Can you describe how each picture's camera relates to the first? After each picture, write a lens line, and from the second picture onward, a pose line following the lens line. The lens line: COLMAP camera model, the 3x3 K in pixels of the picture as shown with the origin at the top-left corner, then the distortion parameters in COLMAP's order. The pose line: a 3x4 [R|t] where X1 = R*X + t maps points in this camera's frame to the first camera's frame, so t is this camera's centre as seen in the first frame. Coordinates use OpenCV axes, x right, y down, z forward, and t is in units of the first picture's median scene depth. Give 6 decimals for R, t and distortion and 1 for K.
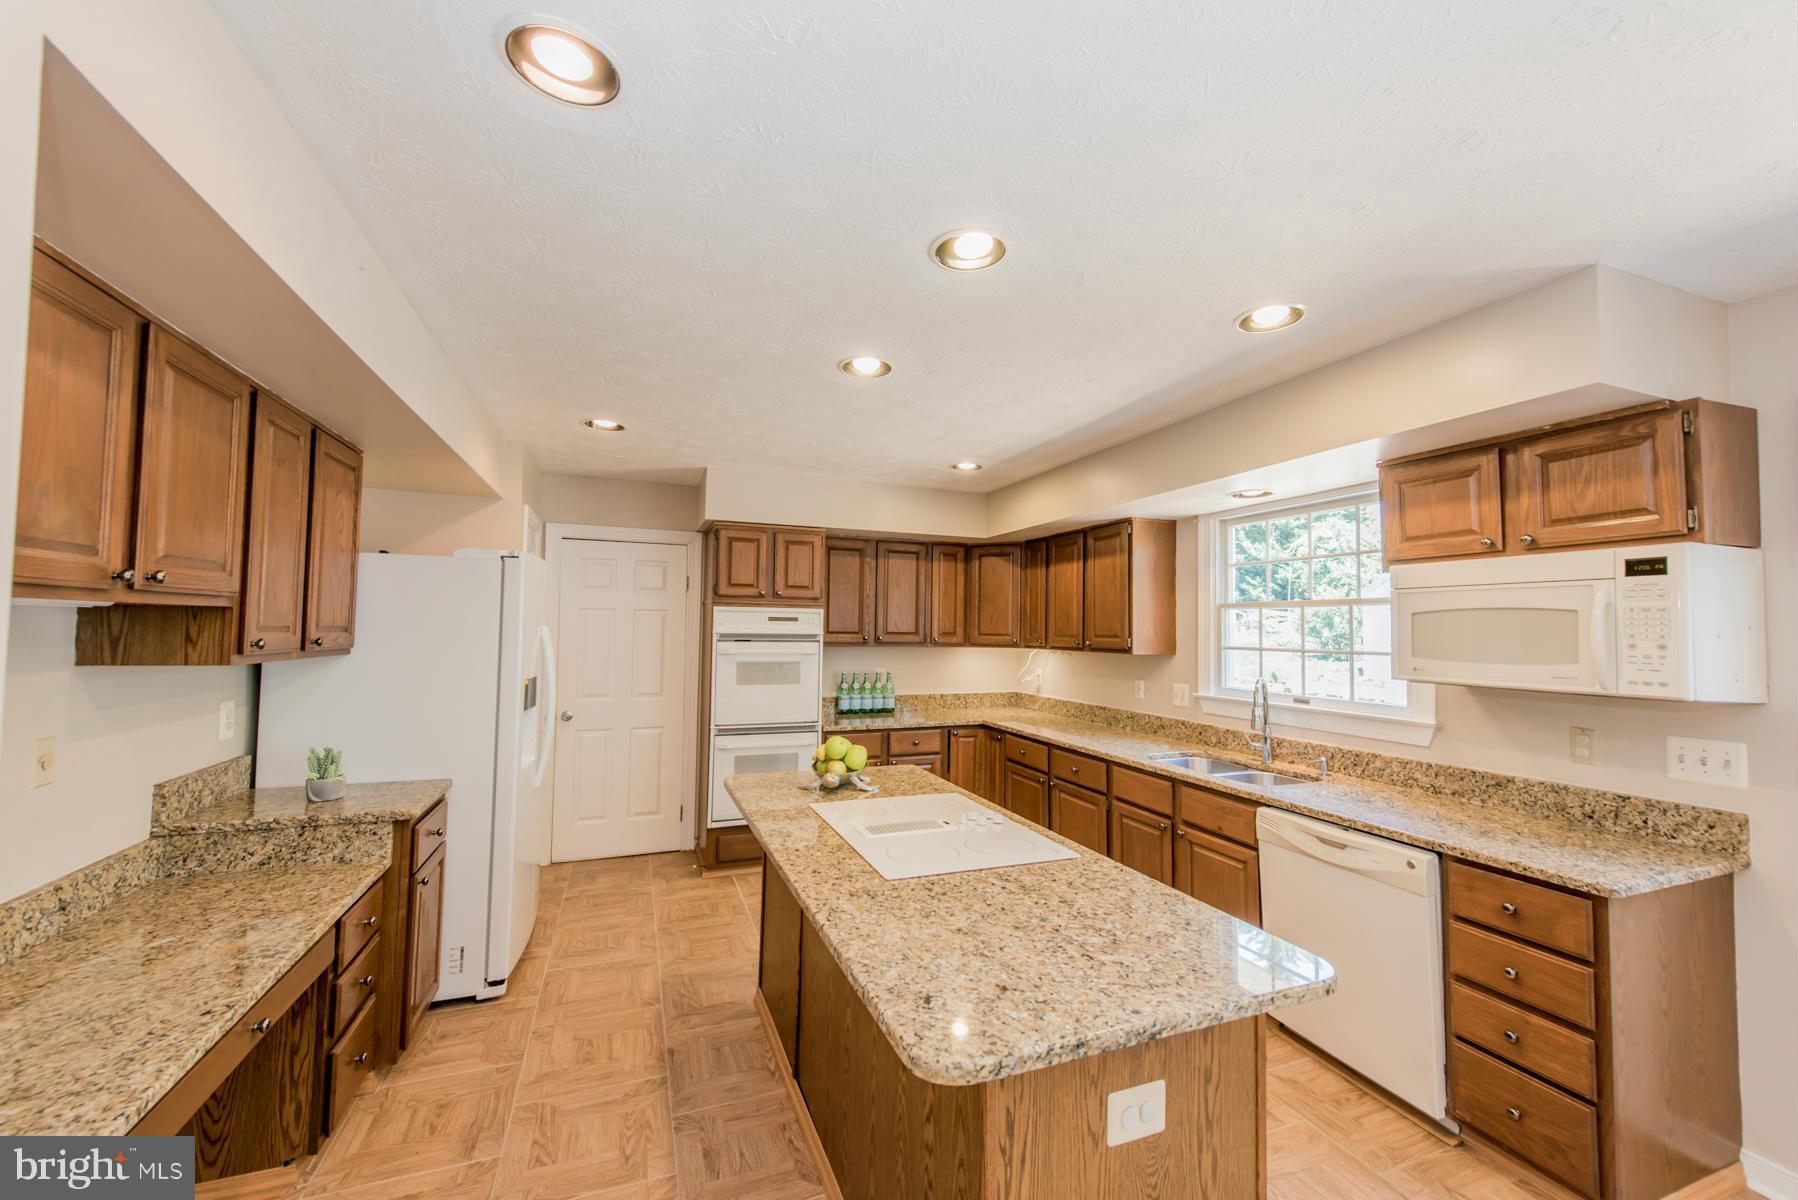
lens RADIAL K [[701.8, 0, 901.3], [0, 701.8, 604.6], [0, 0, 1]] dist [0.009878, -0.000247]
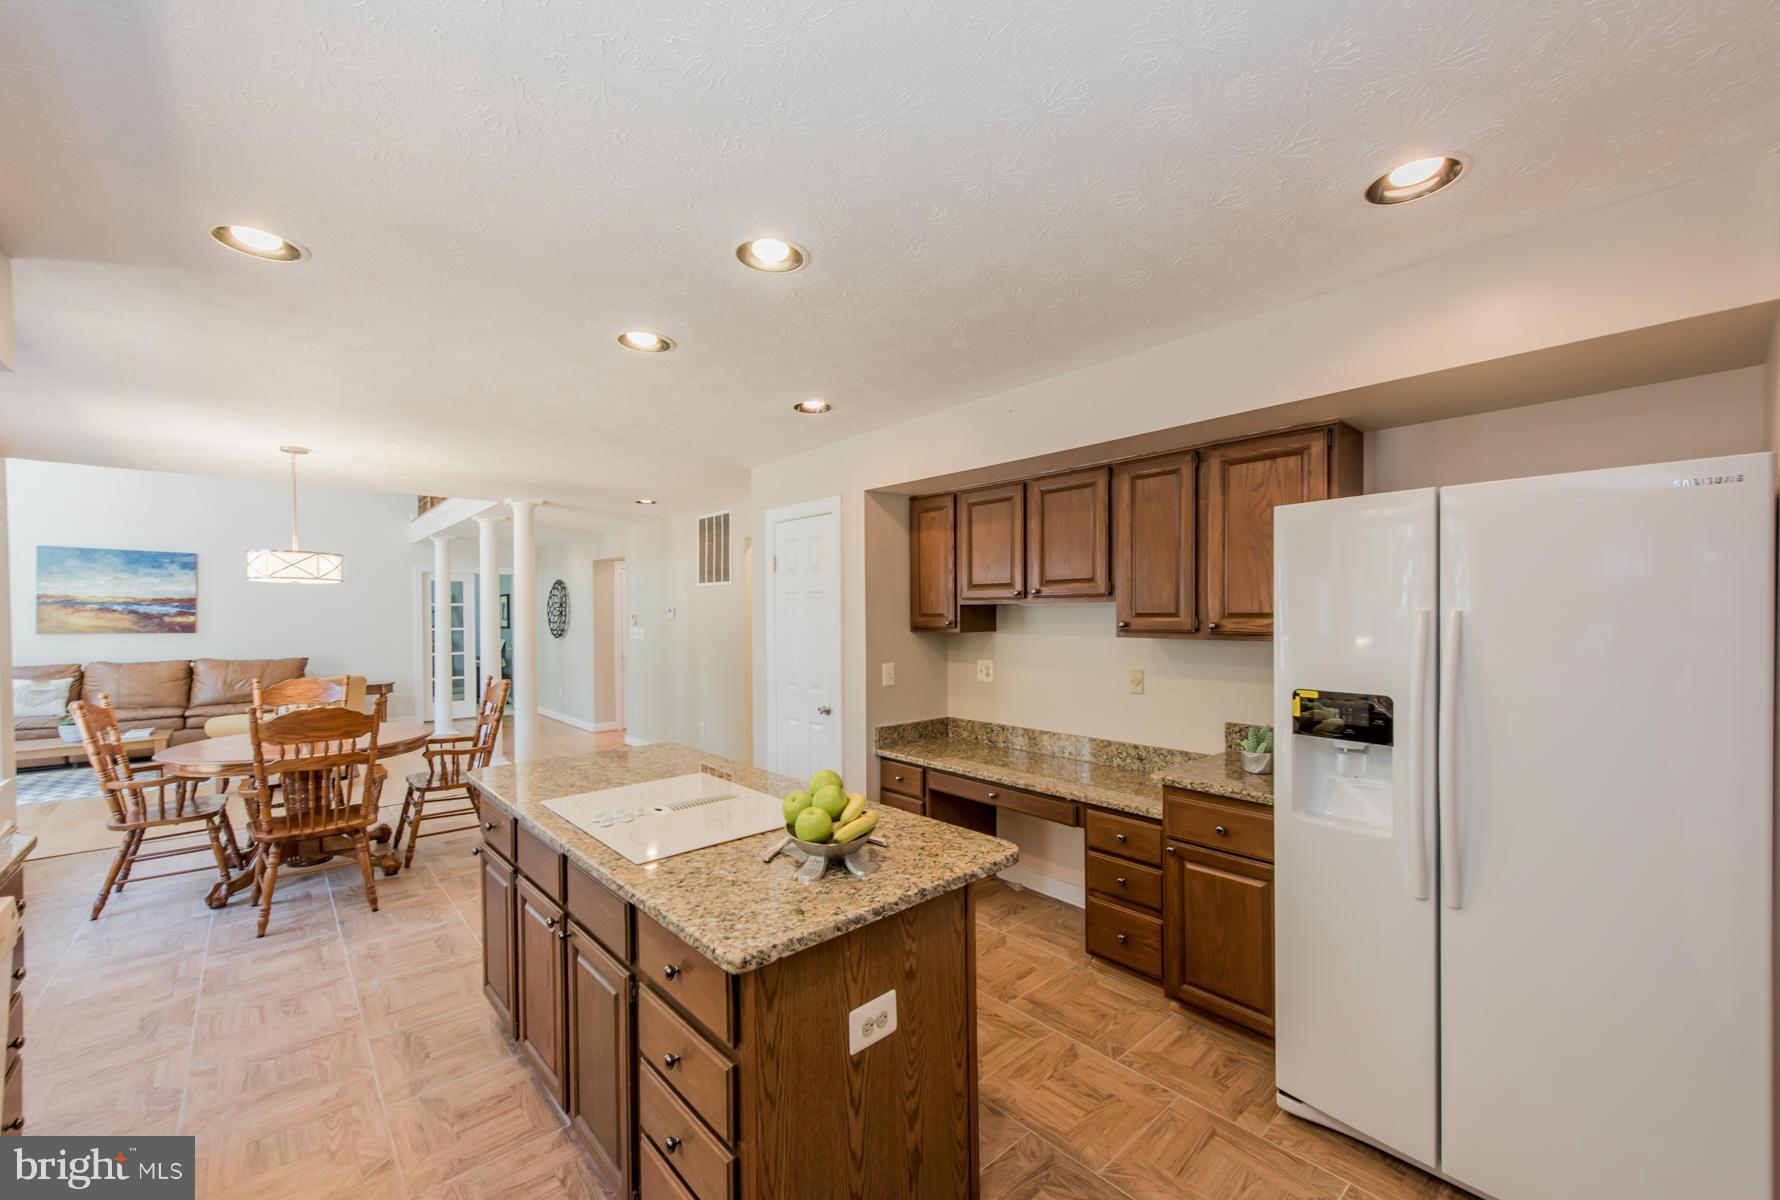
lens RADIAL K [[720.3, 0, 890.0], [0, 720.3, 610.9], [0, 0, 1]] dist [-0.000612, -0.000074]
pose [[-0.930344, -0.004405, -0.366661, 0.056029], [0.009914, 0.999260, -0.037160, 0.035135], [0.366554, -0.038206, -0.929612, 1.089389]]
